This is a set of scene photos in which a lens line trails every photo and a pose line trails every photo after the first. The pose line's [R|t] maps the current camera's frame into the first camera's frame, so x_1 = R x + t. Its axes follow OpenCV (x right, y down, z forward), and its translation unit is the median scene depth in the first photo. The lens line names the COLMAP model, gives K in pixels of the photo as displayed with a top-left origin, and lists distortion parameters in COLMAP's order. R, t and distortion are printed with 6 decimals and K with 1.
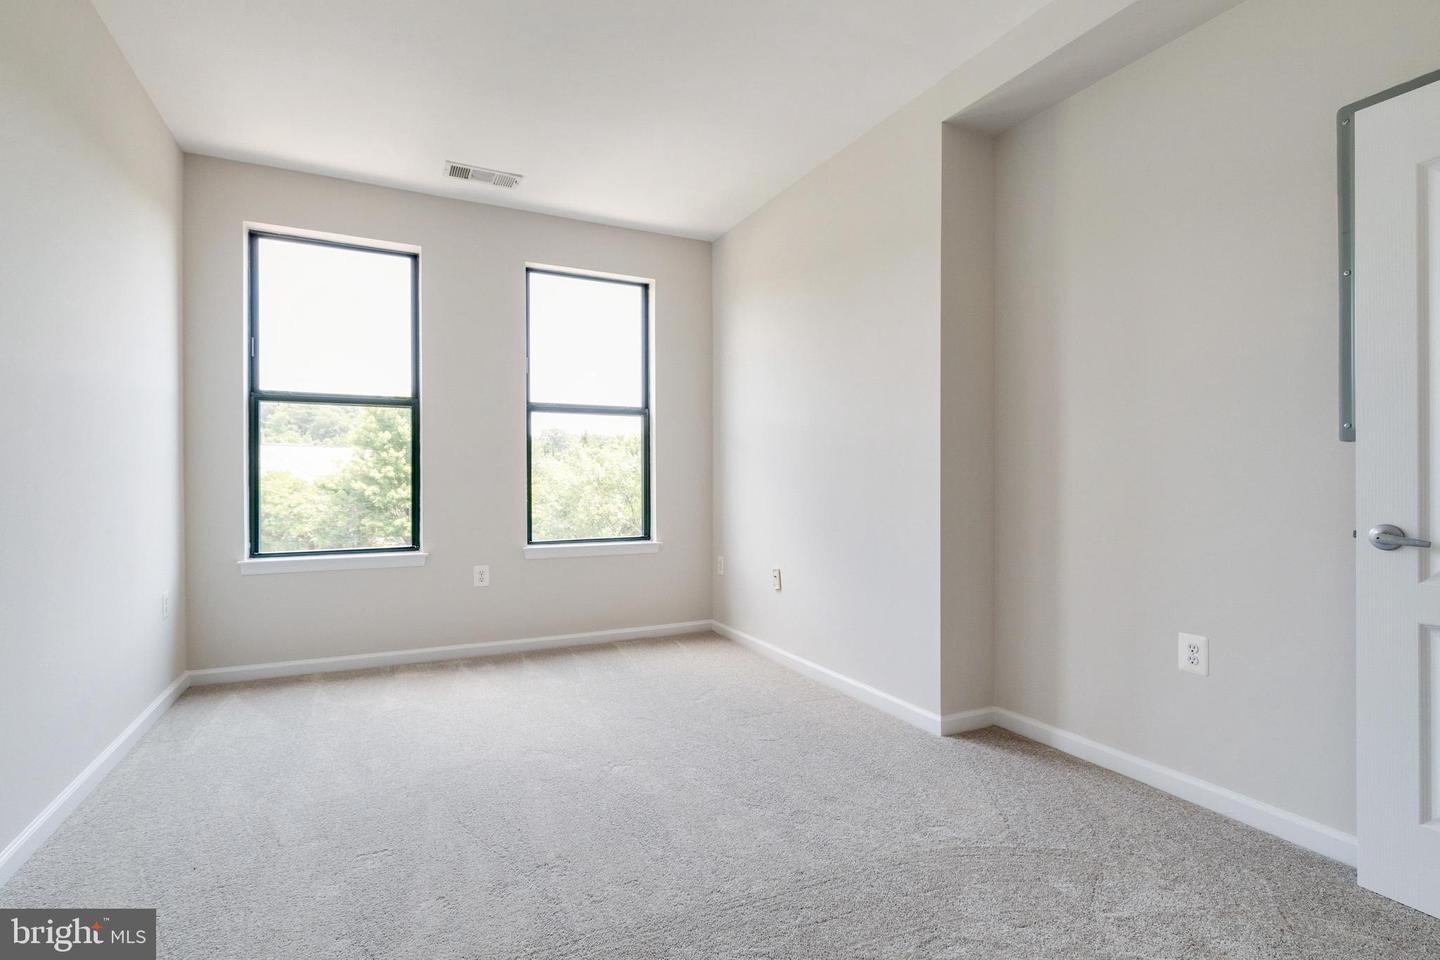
lens RADIAL K [[671.4, 0, 713.4], [0, 671.4, 471.8], [0, 0, 1]] dist [0.009605, -0.004855]
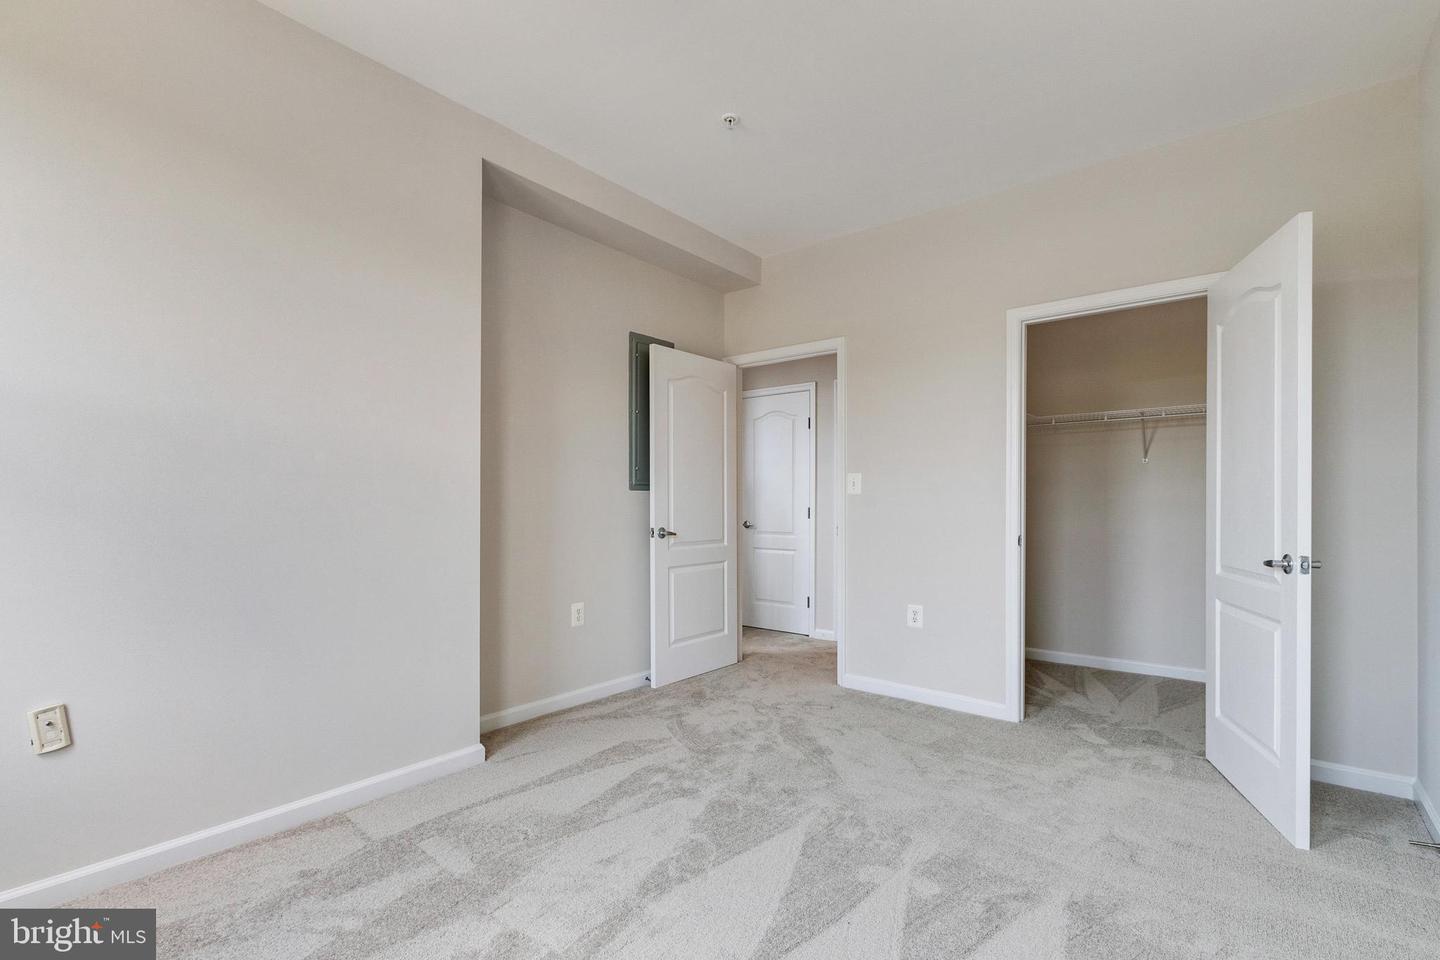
lens RADIAL K [[671.4, 0, 712.8], [0, 671.4, 494.5], [0, 0, 1]] dist [0.009605, -0.004855]
pose [[-0.431186, 0.020033, 0.902041, -0.626236], [-0.007049, 0.999648, -0.025570, 0.011533], [-0.902235, -0.017384, -0.430893, 0.969807]]
